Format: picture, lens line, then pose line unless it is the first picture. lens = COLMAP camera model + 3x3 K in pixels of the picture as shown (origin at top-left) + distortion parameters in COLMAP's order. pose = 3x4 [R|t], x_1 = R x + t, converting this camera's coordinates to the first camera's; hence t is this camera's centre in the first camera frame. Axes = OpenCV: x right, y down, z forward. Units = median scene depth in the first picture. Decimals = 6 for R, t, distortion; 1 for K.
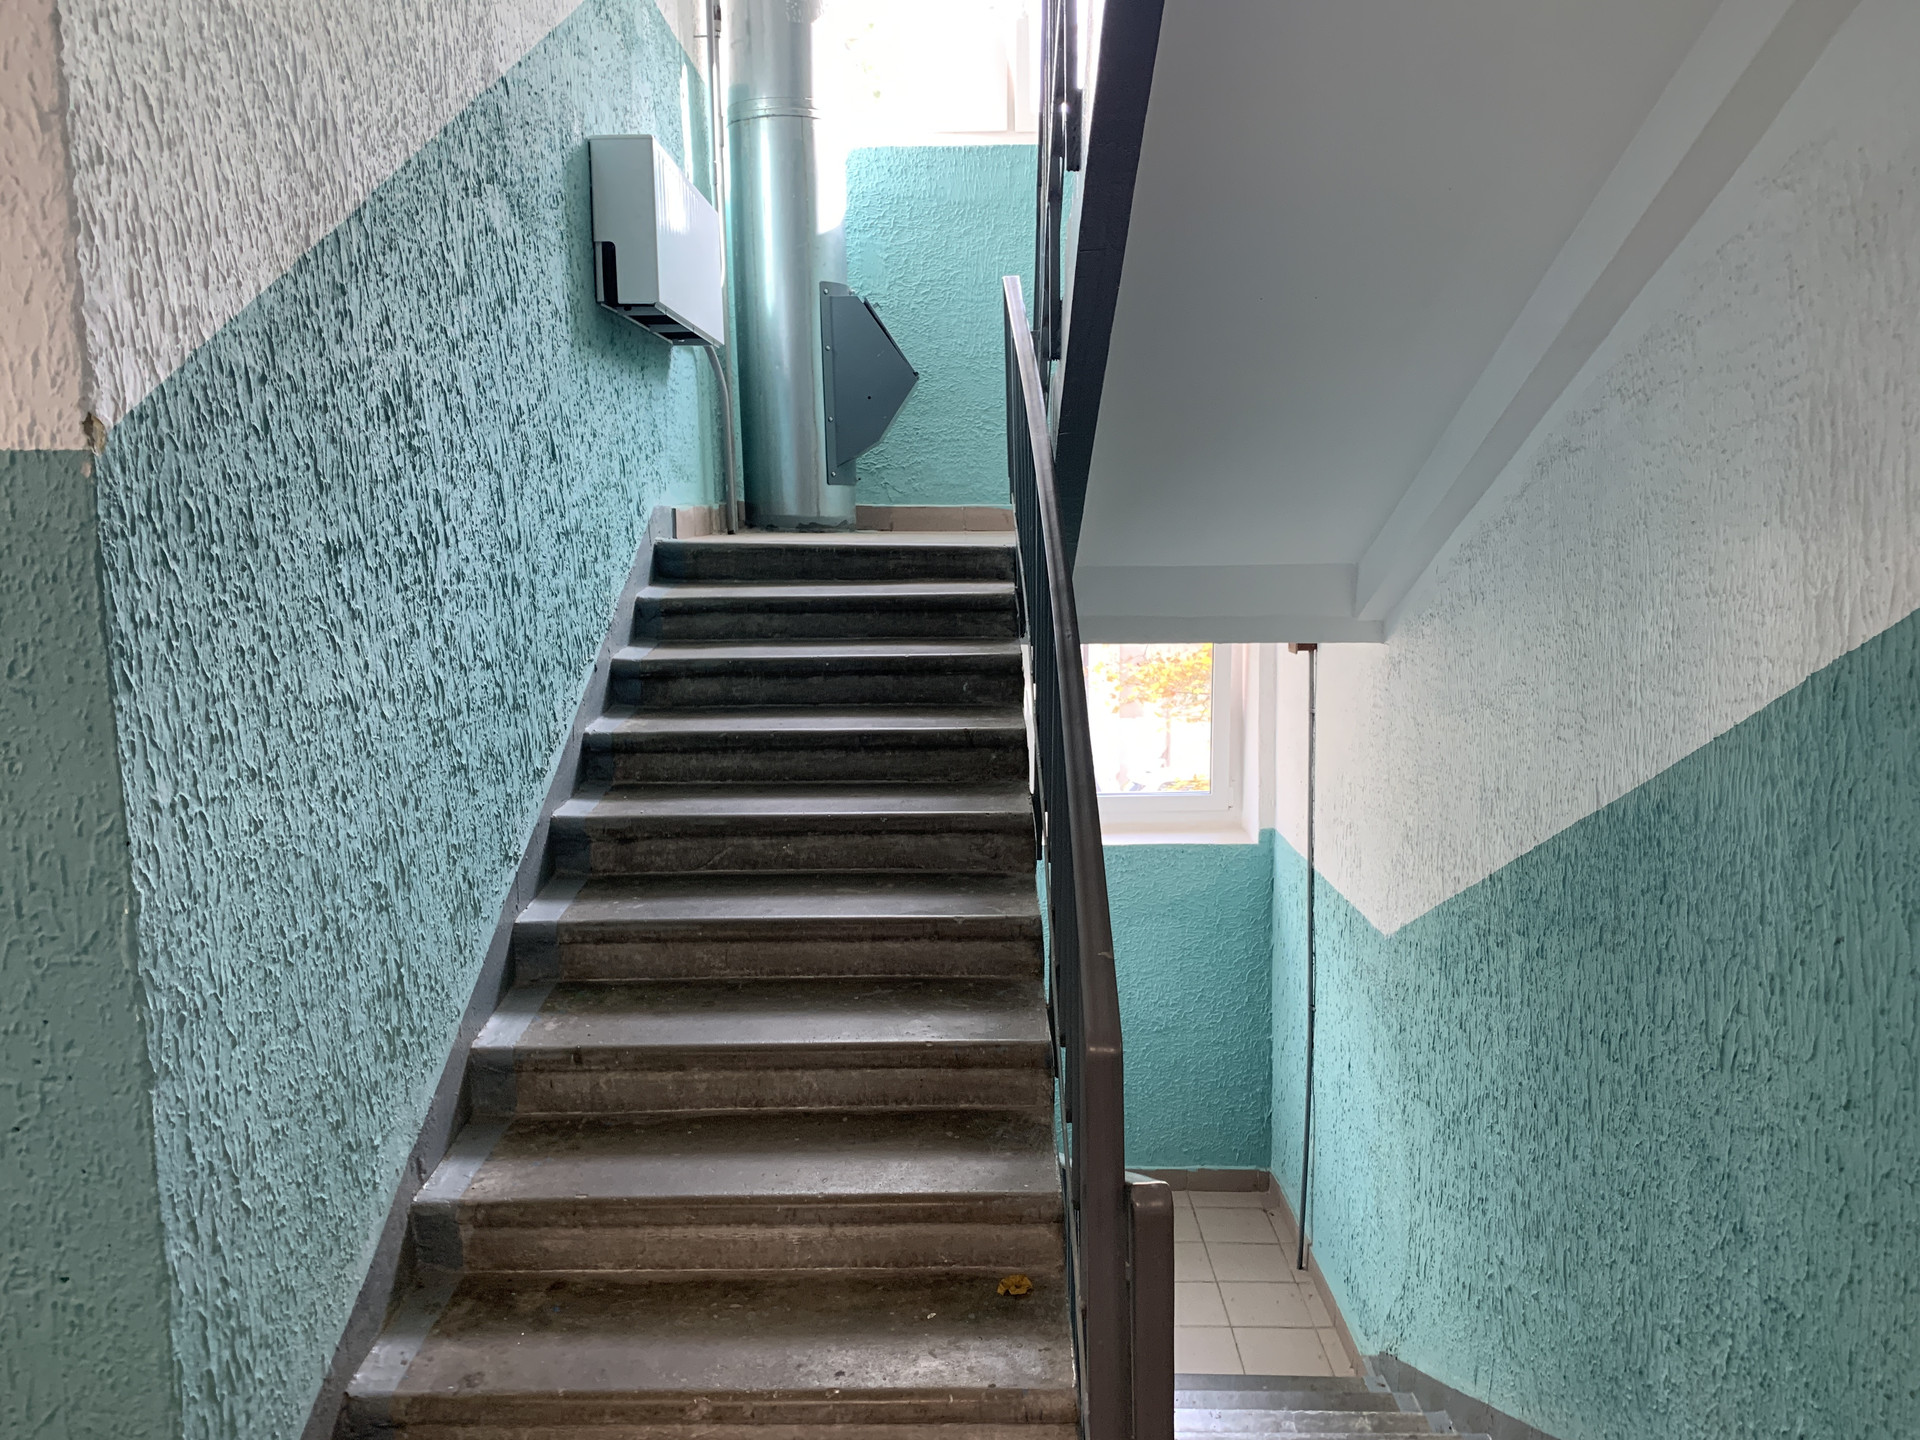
lens RADIAL K [[1469.4, 0, 961.8], [0, 1469.4, 718.4], [0, 0, 1]] dist [0.024076, -0.009960]
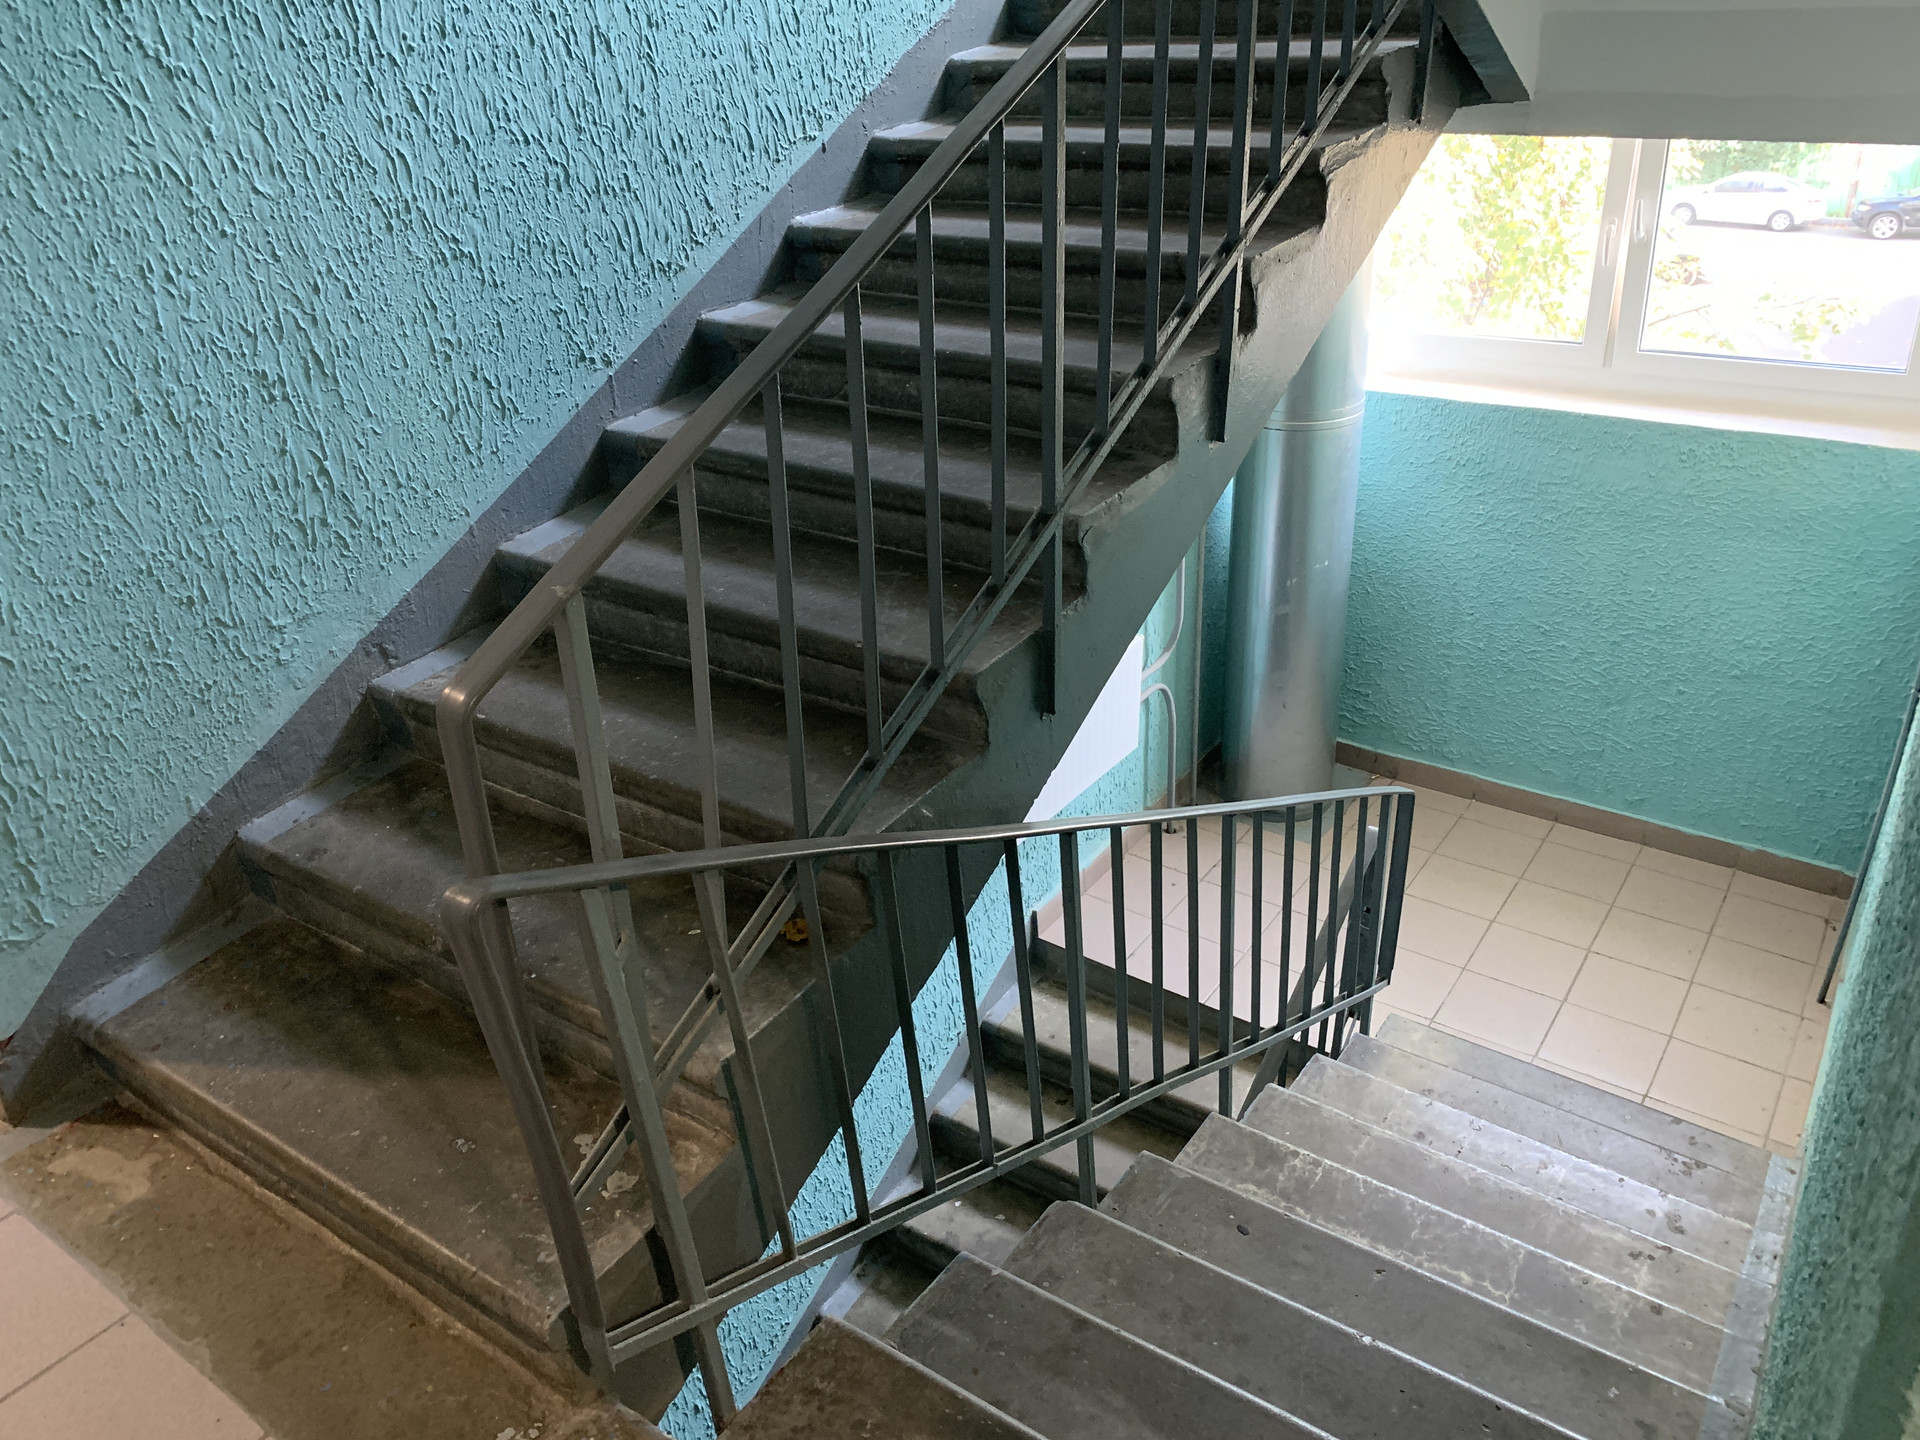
lens RADIAL K [[1469.4, 0, 958.7], [0, 1469.4, 724.5], [0, 0, 1]] dist [0.024076, -0.009960]
pose [[0.829981, 0.243997, -0.501594, 0.407662], [-0.060359, 0.933257, 0.354101, -0.035067], [0.554516, -0.263622, 0.789313, 0.311133]]
